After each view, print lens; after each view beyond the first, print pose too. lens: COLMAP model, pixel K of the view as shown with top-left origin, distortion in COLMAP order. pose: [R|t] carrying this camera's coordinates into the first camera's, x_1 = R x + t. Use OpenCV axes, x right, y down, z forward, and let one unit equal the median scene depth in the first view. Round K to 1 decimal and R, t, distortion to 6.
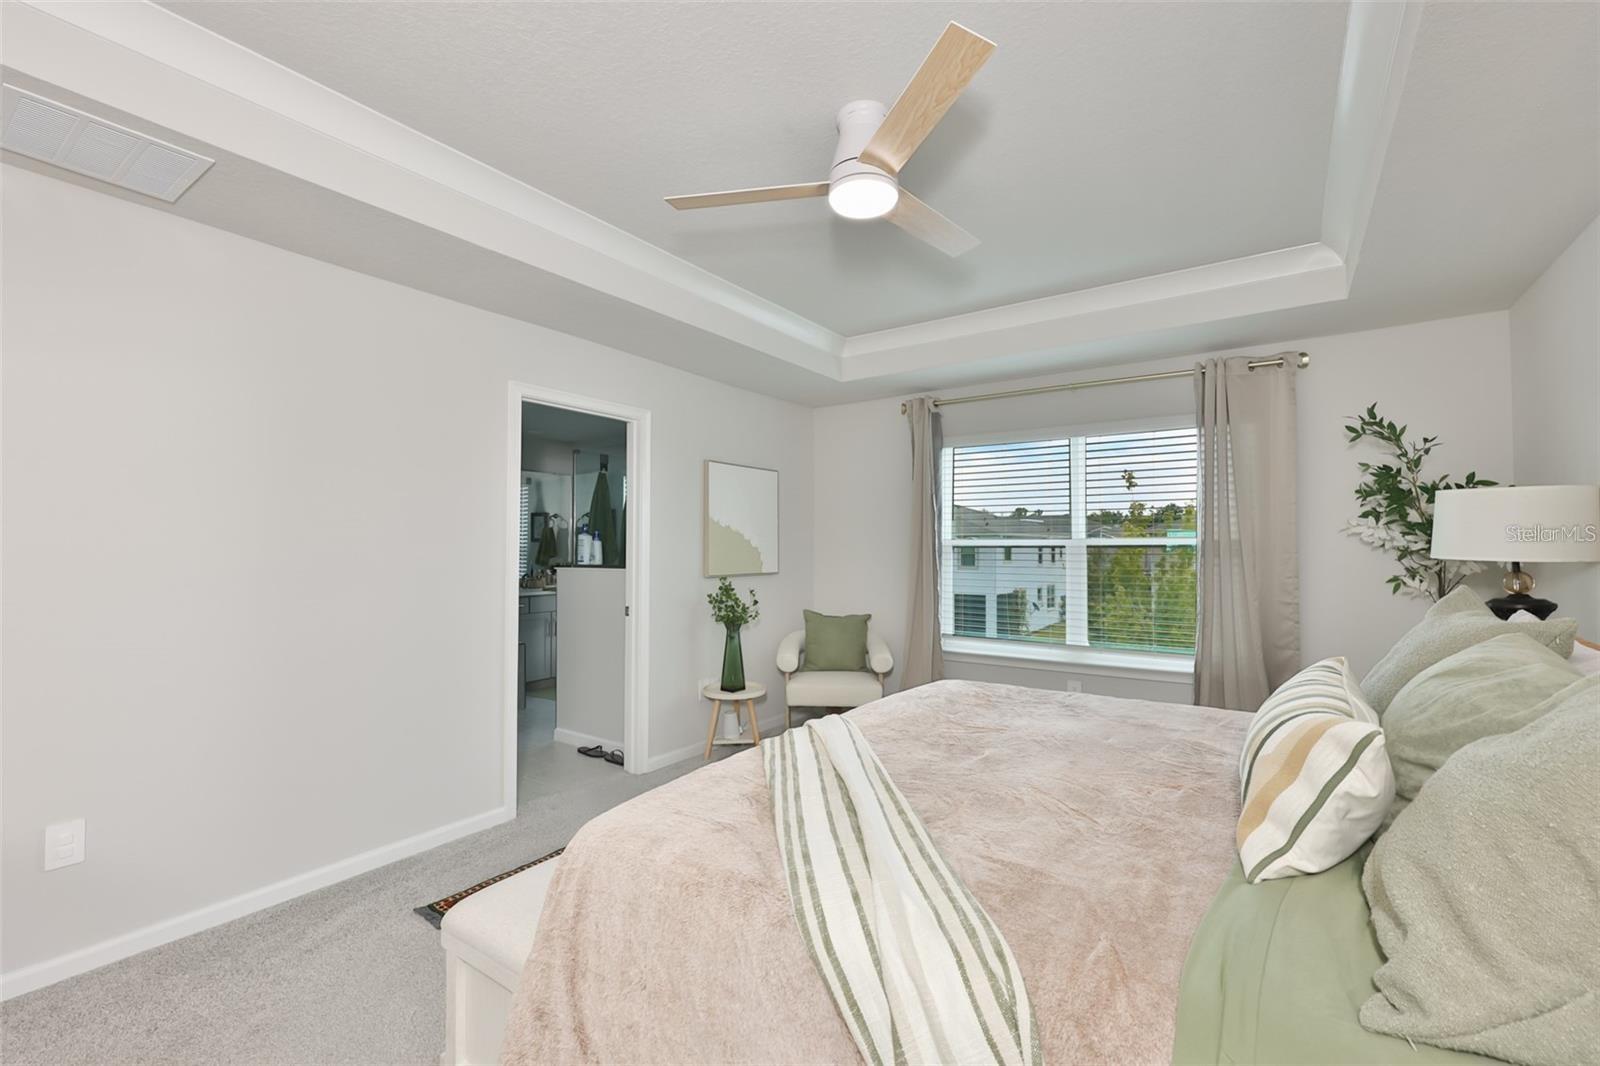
lens RADIAL K [[666.8, 0, 804.8], [0, 666.8, 545.5], [0, 0, 1]] dist [-0.001822, -0.000060]
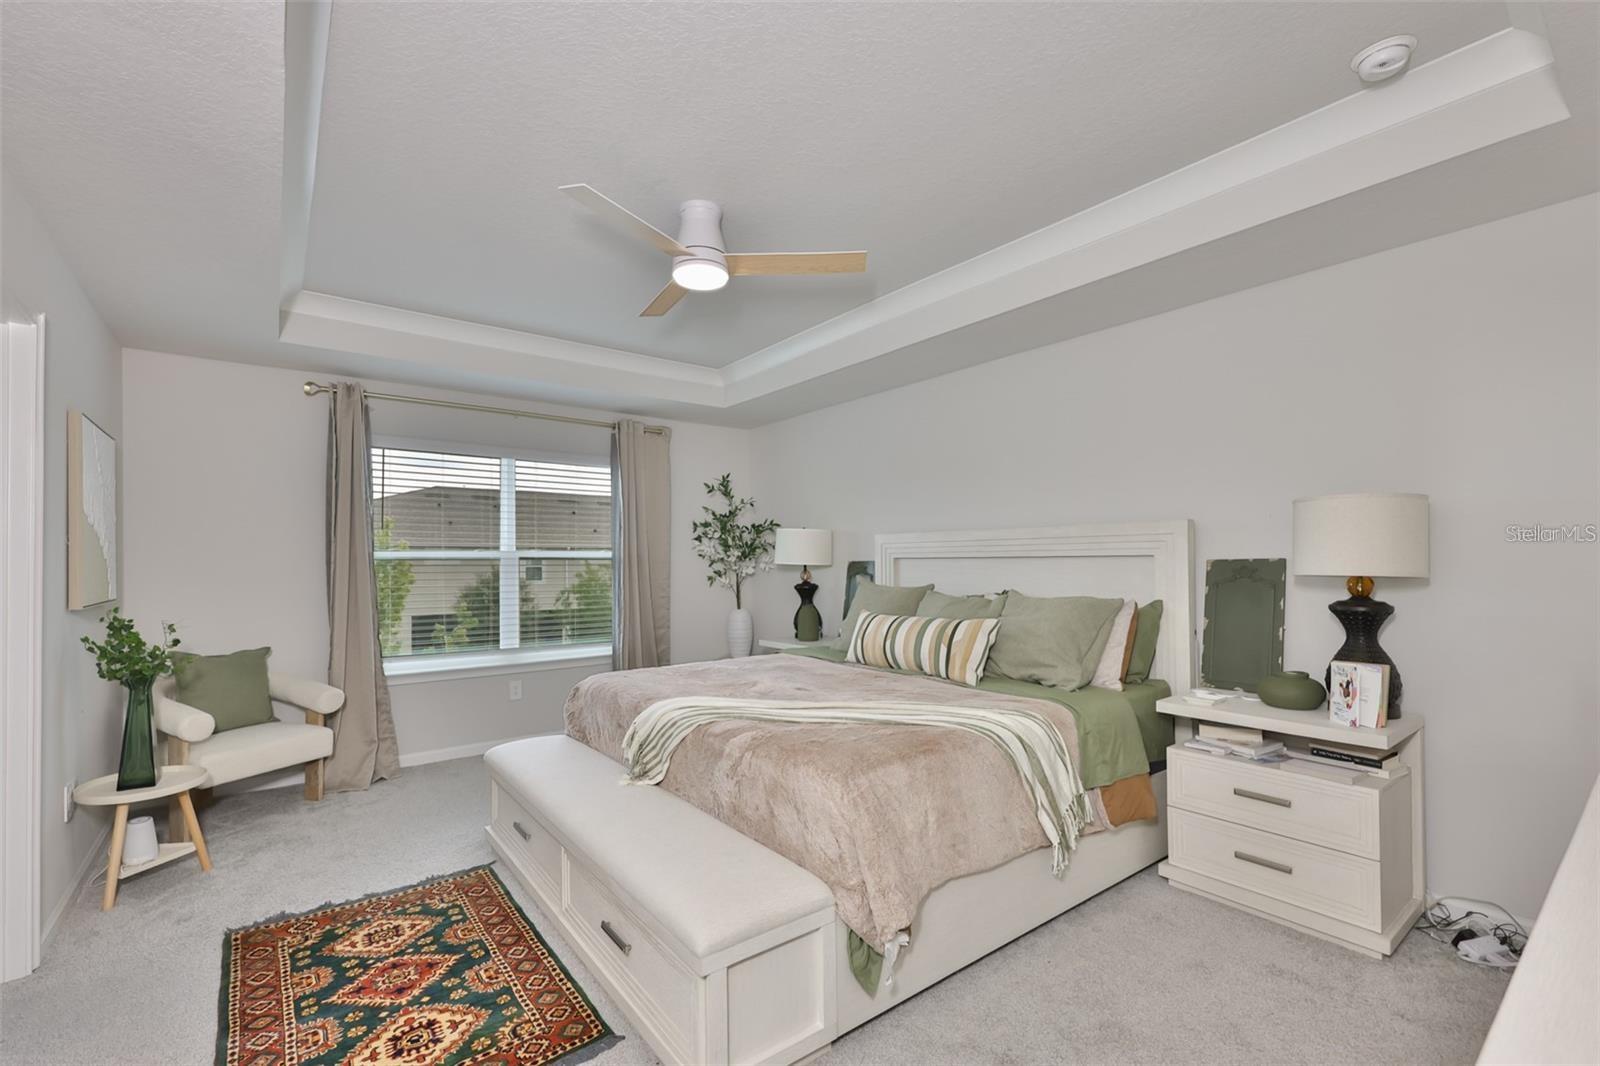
lens RADIAL K [[691.3, 0, 801.8], [0, 691.3, 545.0], [0, 0, 1]] dist [-0.002285, 0.001088]
pose [[0.318921, 0.017010, 0.947629, -0.529445], [-0.001479, 0.999847, -0.017450, -0.000736], [-0.947780, 0.004164, 0.318897, 0.190611]]
